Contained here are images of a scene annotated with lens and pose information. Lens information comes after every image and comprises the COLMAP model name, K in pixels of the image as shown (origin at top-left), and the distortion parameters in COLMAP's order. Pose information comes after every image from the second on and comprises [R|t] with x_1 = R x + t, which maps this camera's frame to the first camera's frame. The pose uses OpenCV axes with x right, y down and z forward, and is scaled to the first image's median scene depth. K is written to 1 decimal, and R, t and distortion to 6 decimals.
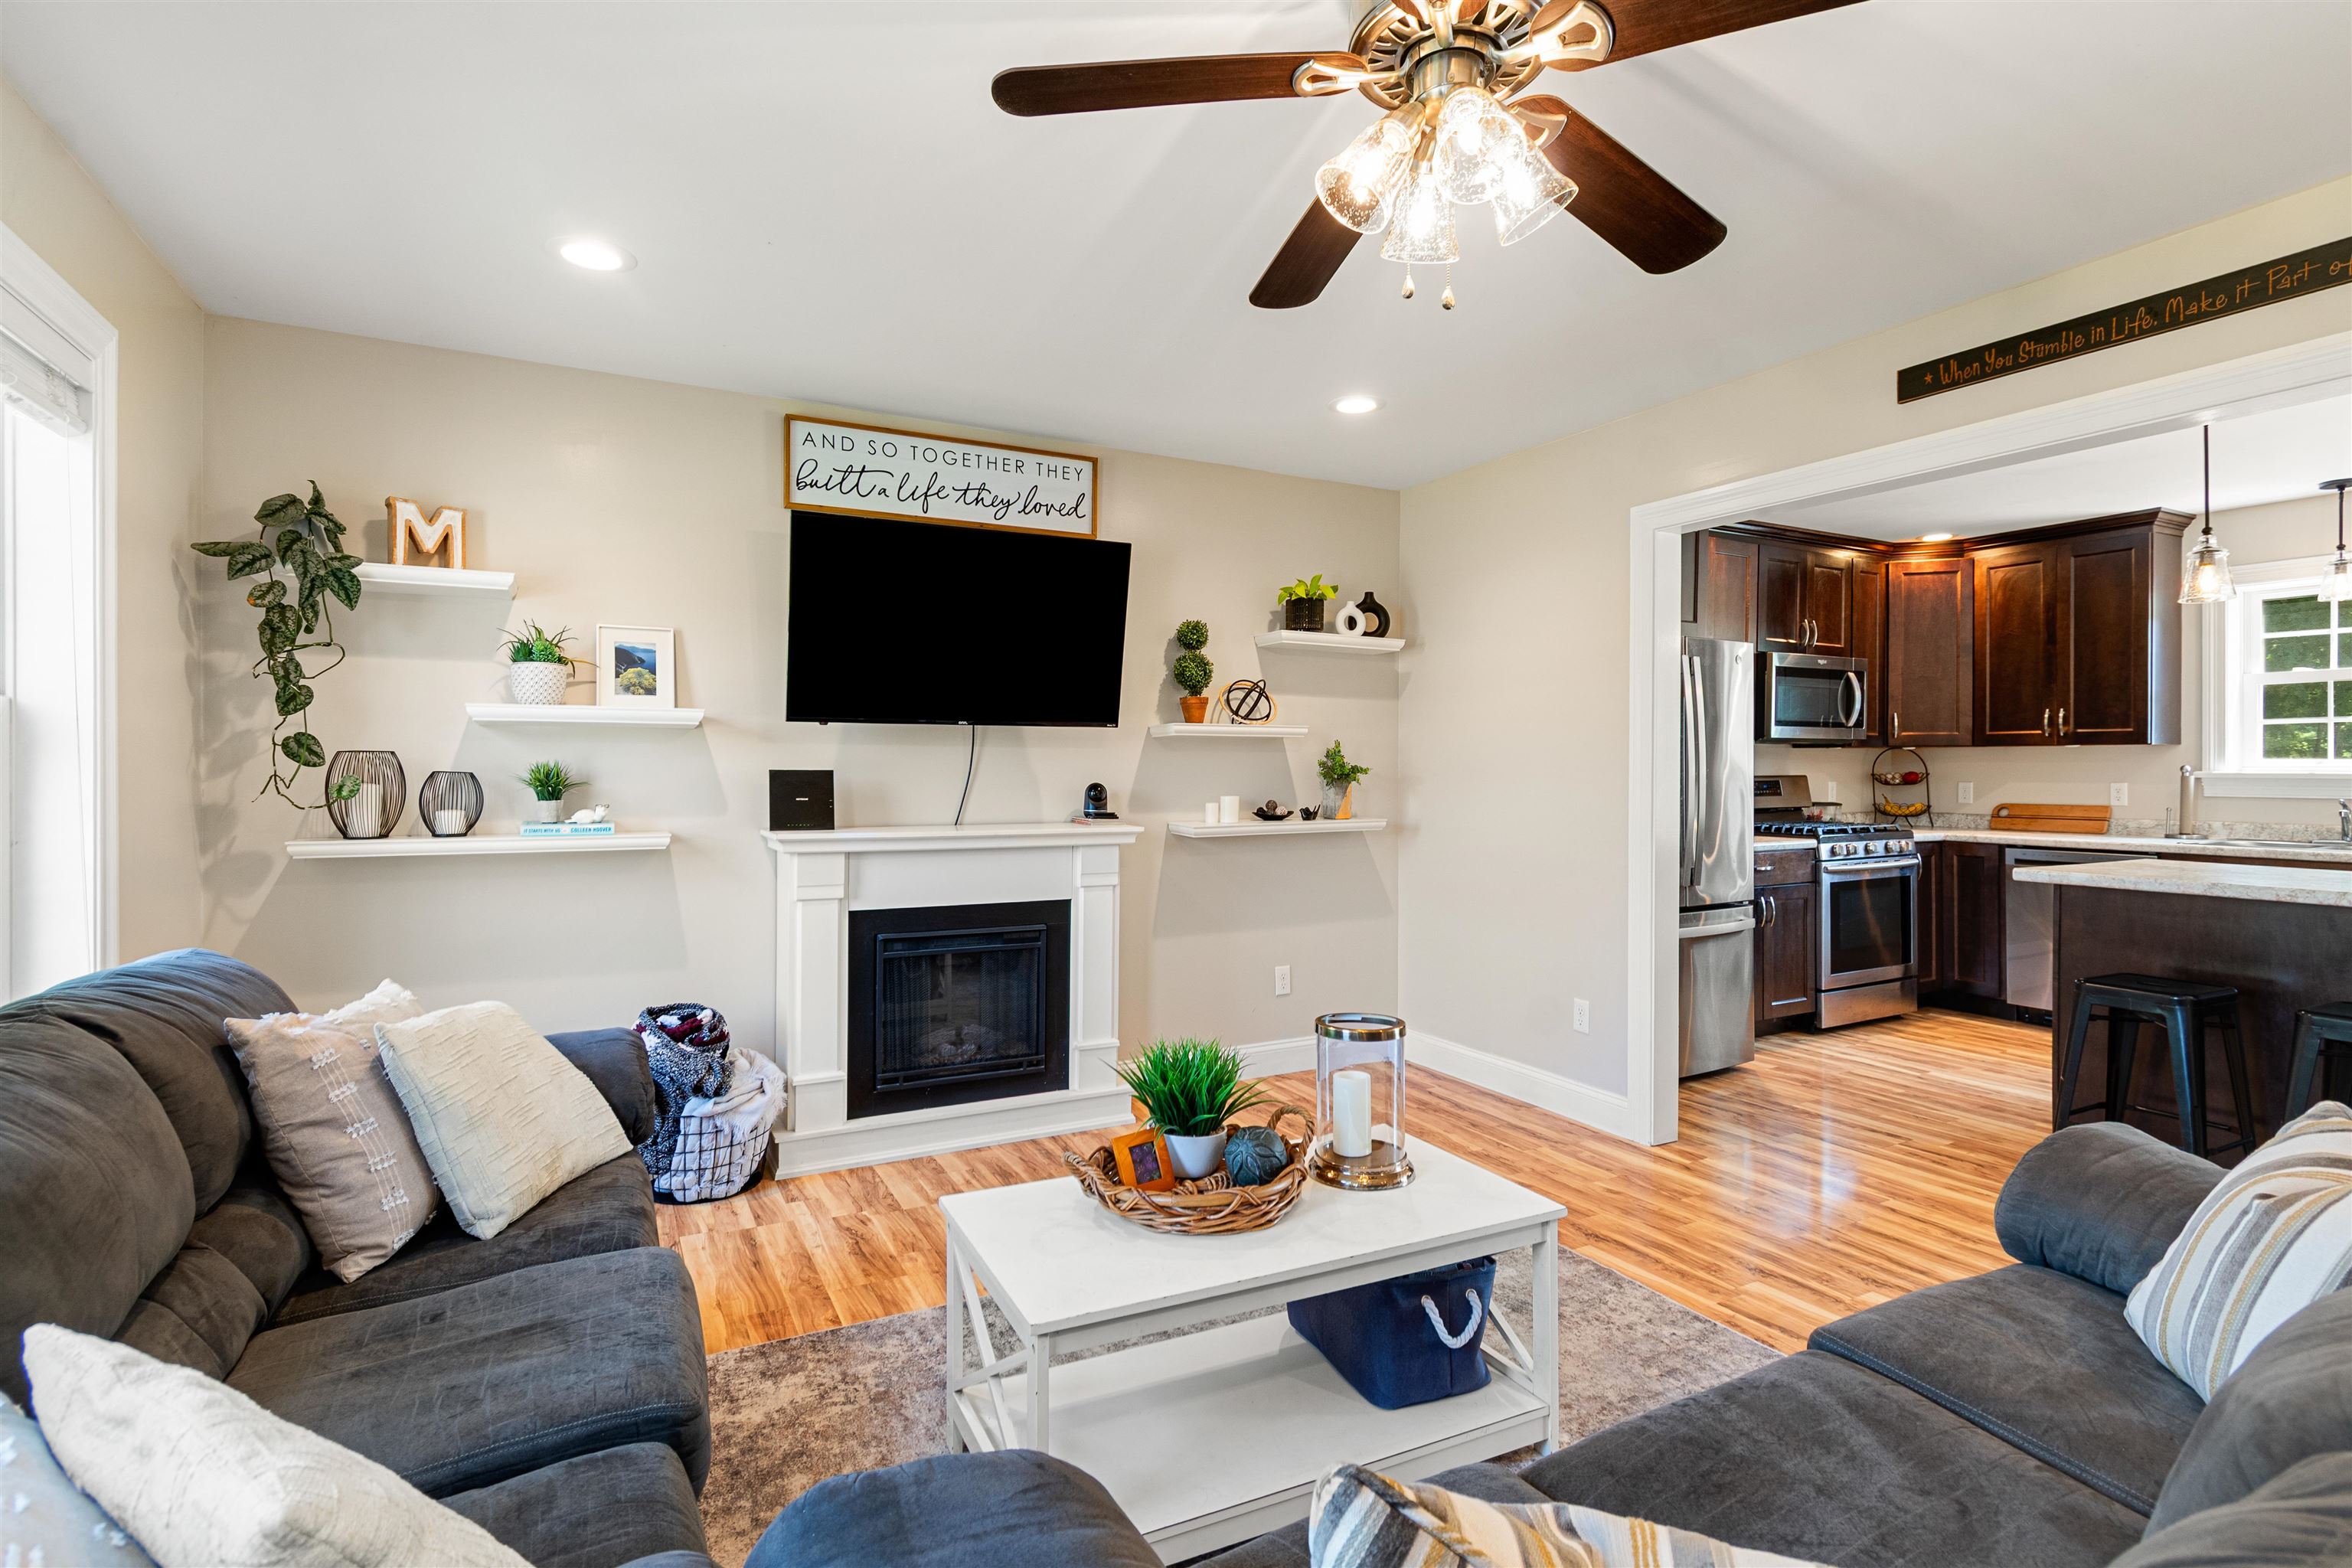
lens RADIAL K [[1122.4, 0, 1187.8], [0, 1122.4, 778.0], [0, 0, 1]] dist [-0.004060, -0.000715]
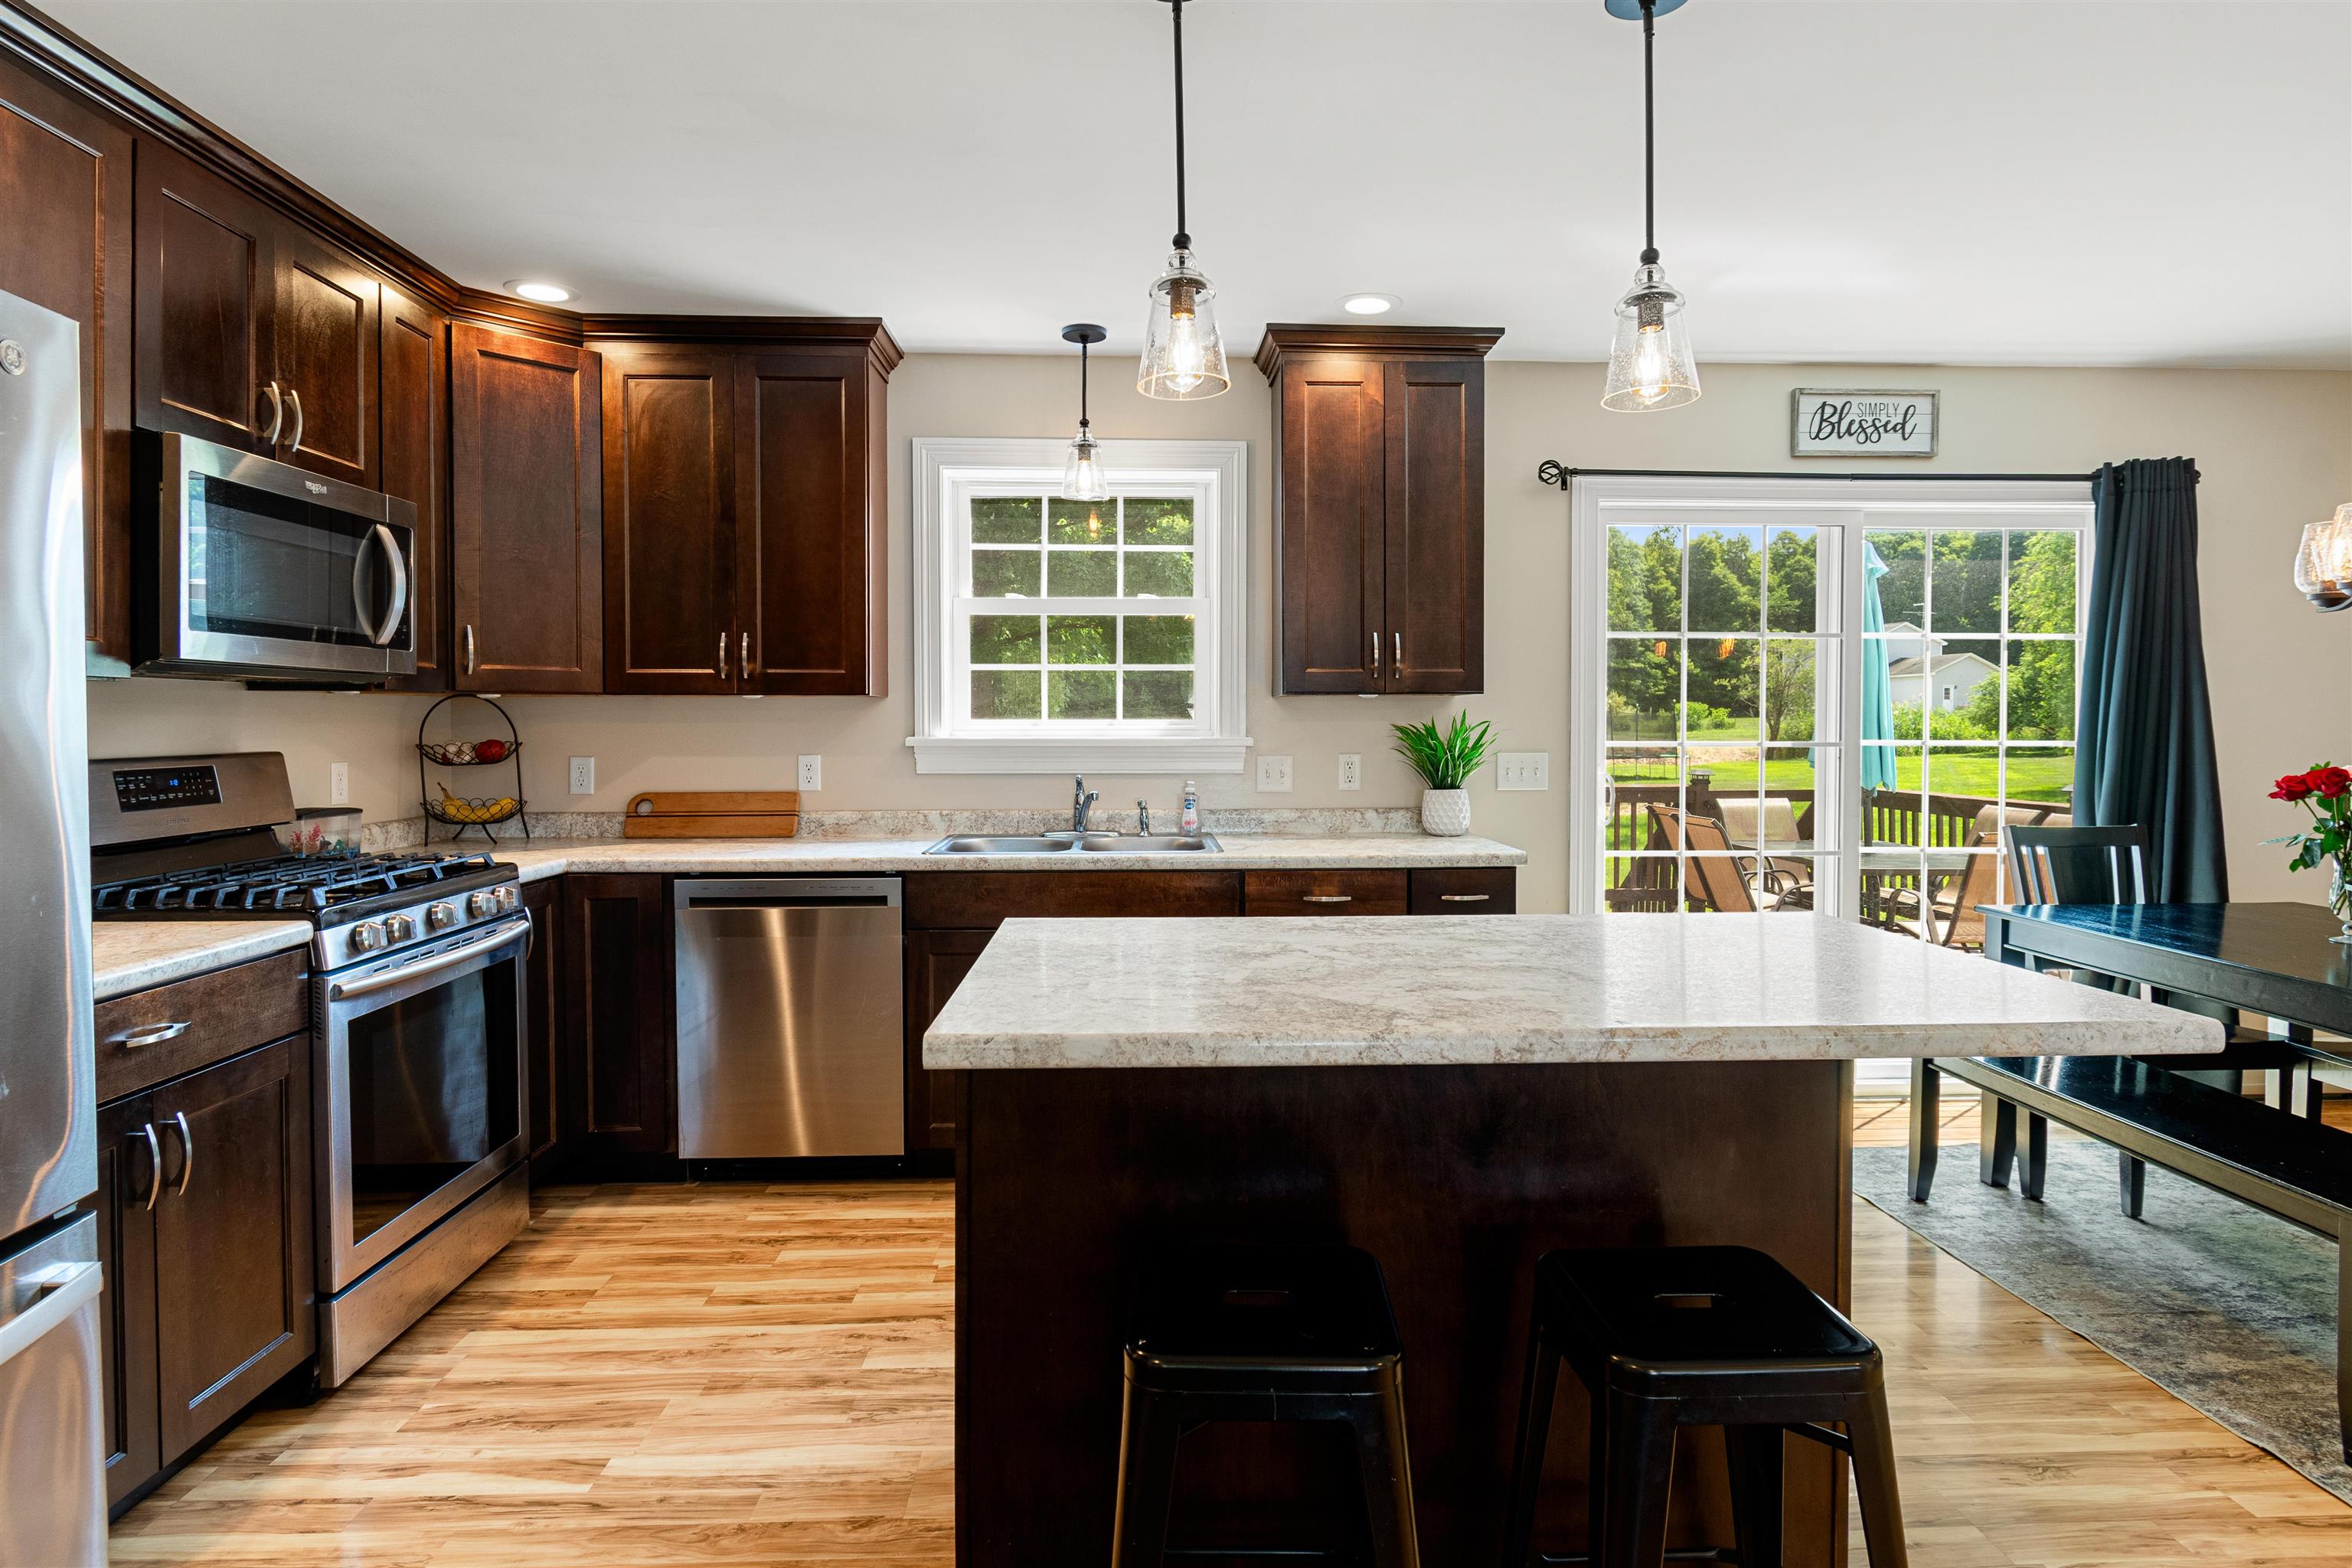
lens RADIAL K [[1272.4, 0, 1177.3], [0, 1272.4, 744.8], [0, 0, 1]] dist [0.008767, -0.008454]
pose [[0.437078, -0.017050, 0.899262, 0.296671], [0.006872, 0.999854, 0.015617, -0.012670], [-0.899397, -0.000647, 0.437132, 0.539503]]
